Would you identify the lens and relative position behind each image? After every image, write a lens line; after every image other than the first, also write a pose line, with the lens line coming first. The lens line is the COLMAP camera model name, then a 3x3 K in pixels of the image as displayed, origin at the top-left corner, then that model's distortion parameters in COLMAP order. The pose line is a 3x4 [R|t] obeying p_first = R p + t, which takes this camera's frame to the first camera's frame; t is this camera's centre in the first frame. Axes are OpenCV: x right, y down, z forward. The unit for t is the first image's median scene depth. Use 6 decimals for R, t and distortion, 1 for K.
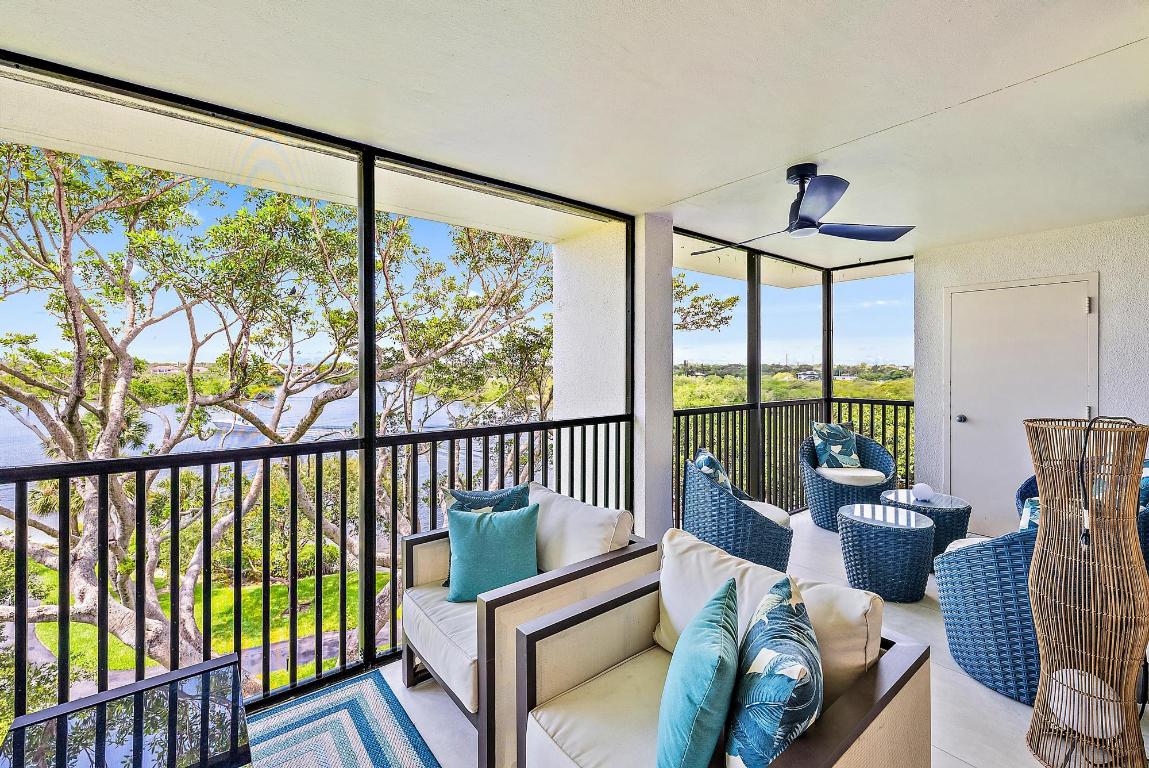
lens RADIAL K [[489.3, 0, 580.1], [0, 489.3, 362.7], [0, 0, 1]] dist [-0.001568, -0.000505]
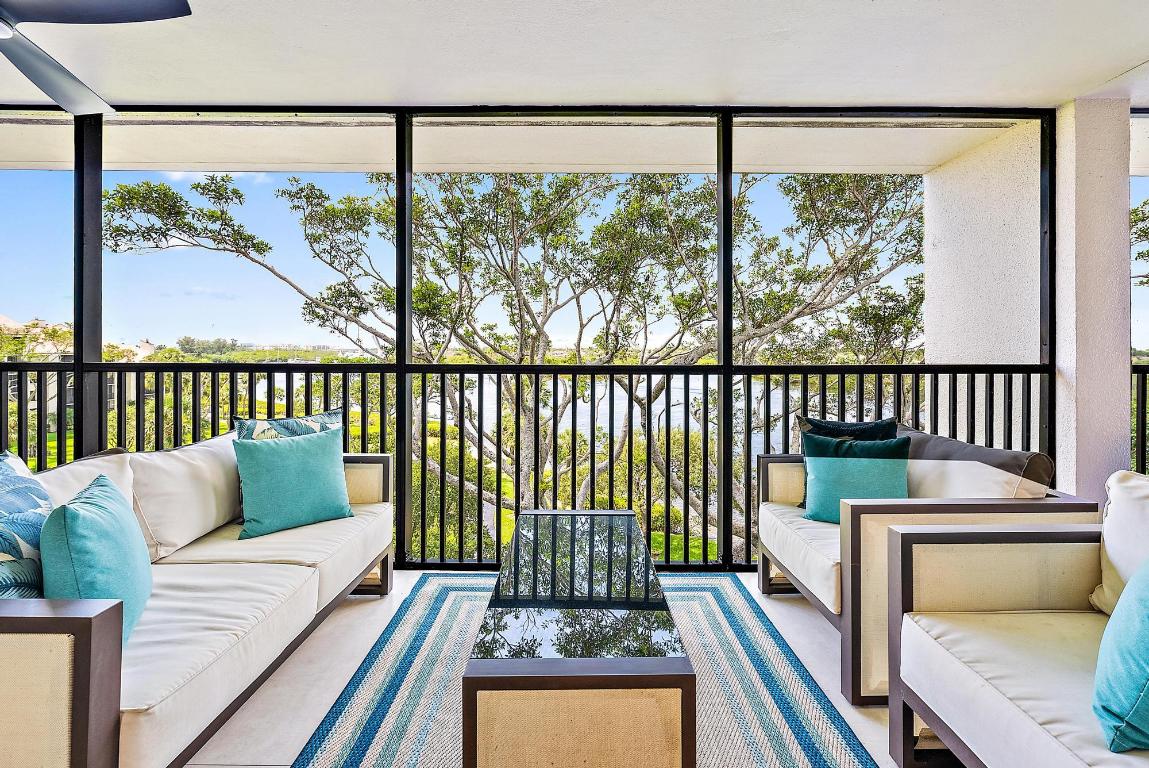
lens RADIAL K [[484.4, 0, 573.6], [0, 484.4, 344.1], [0, 0, 1]] dist [0.000886, -0.000056]
pose [[0.780877, -0.004713, -0.624667, -0.005578], [0.000979, 0.999980, -0.006322, 0.077299], [0.624684, 0.004325, 0.780866, -0.067358]]
